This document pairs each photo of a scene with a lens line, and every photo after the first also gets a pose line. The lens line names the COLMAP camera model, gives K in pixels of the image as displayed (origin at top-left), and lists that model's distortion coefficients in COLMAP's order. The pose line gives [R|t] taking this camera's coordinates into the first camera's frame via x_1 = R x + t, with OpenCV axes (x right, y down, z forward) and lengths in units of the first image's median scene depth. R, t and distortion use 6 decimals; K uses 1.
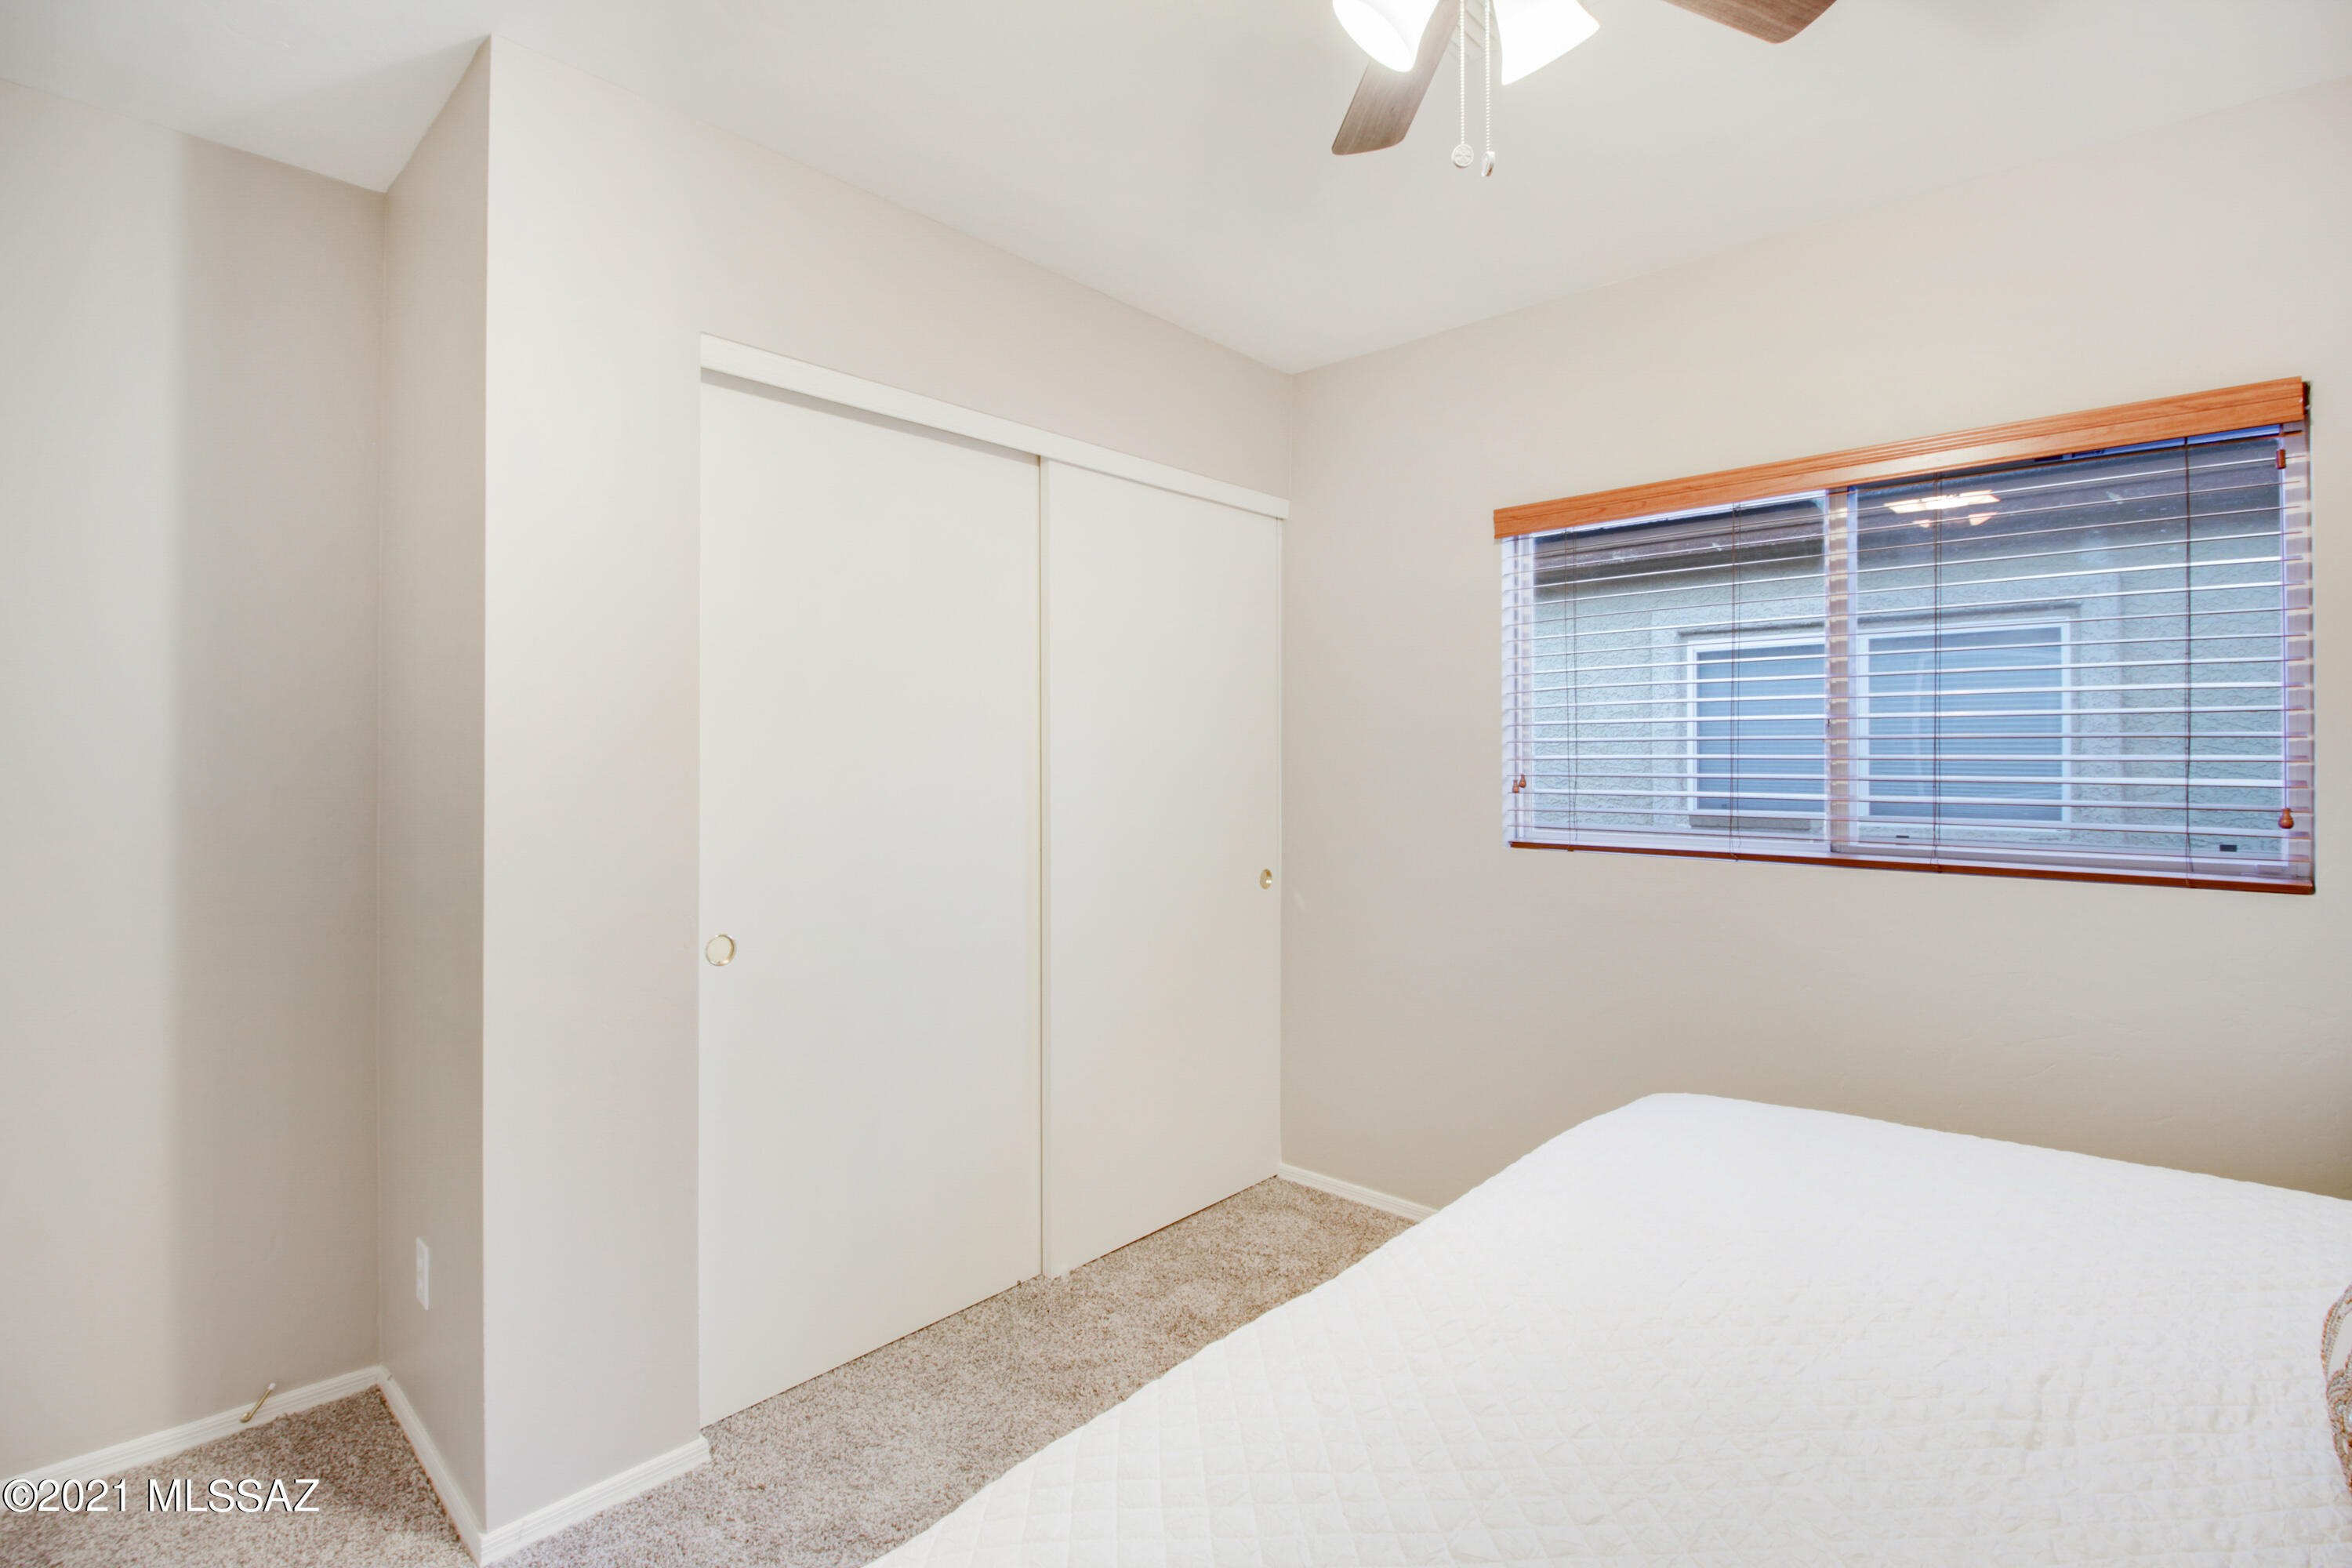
lens RADIAL K [[1119.5, 0, 1183.9], [0, 1119.5, 764.9], [0, 0, 1]] dist [-0.011636, -0.000891]
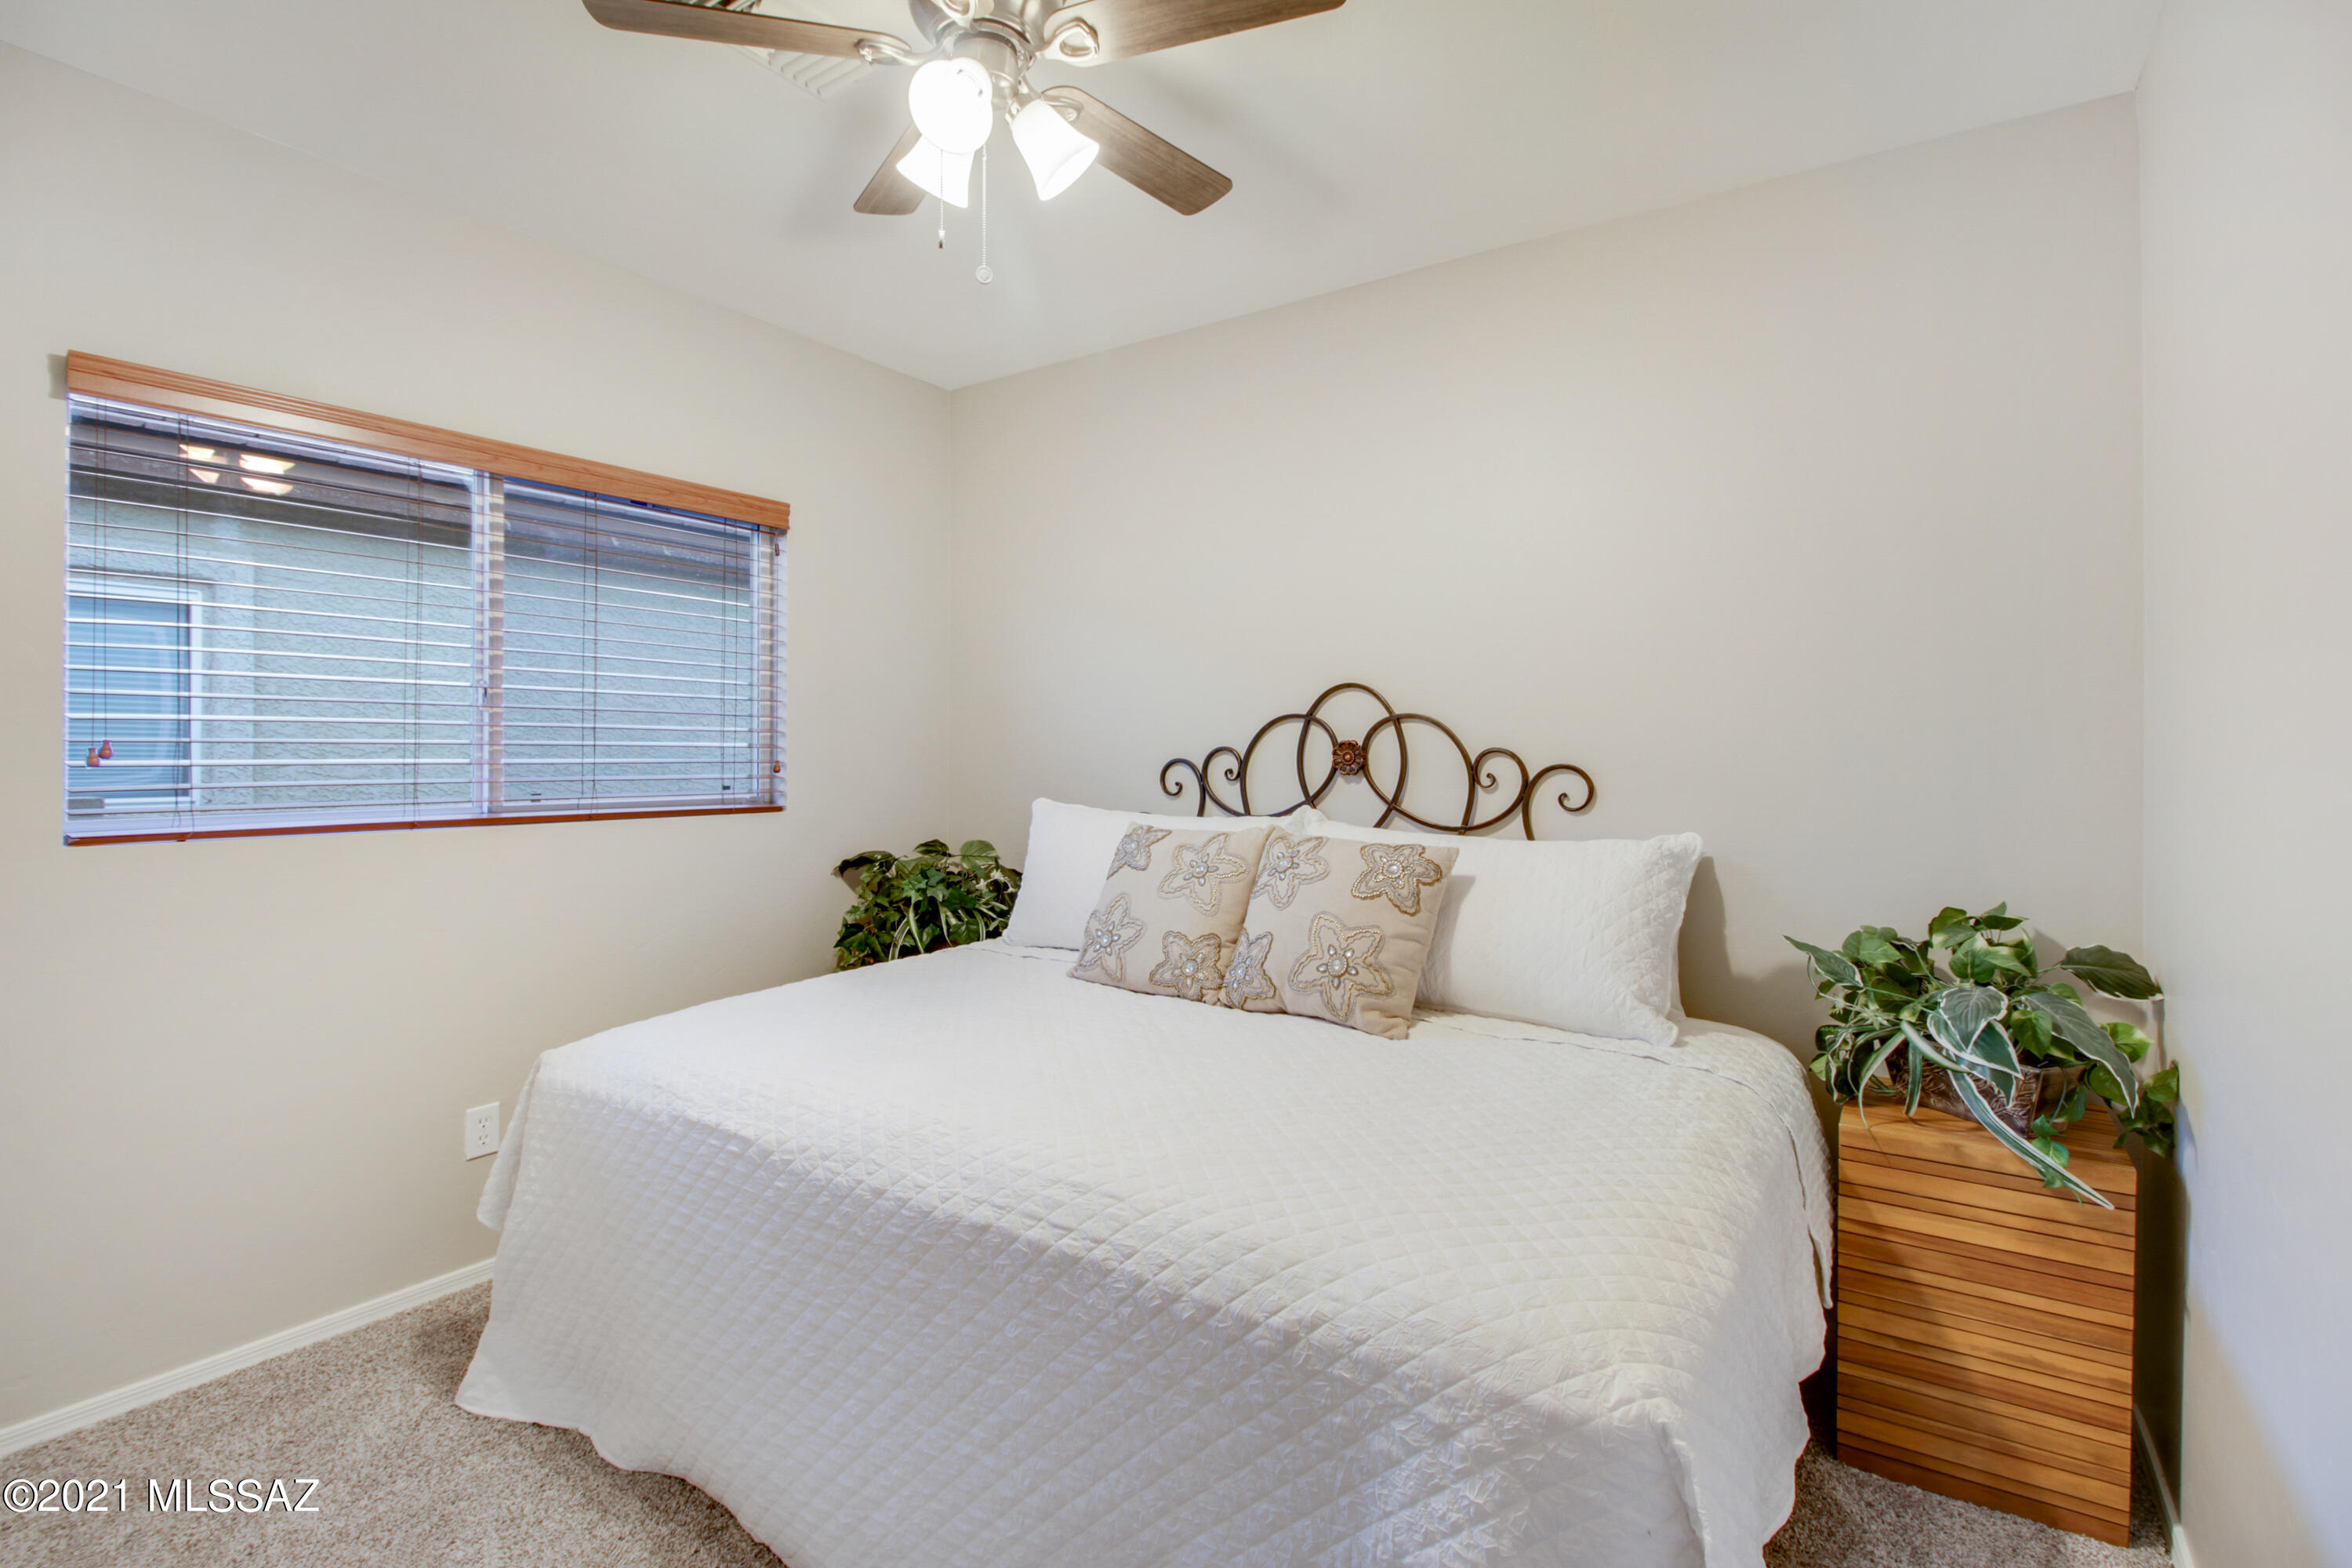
lens RADIAL K [[1119.5, 0, 1183.9], [0, 1119.5, 764.9], [0, 0, 1]] dist [-0.011636, -0.000891]
pose [[-0.173170, -0.007515, 0.984863, -0.601663], [0.011015, 0.999894, 0.009567, 0.027962], [-0.984830, 0.012505, -0.173069, 0.515920]]
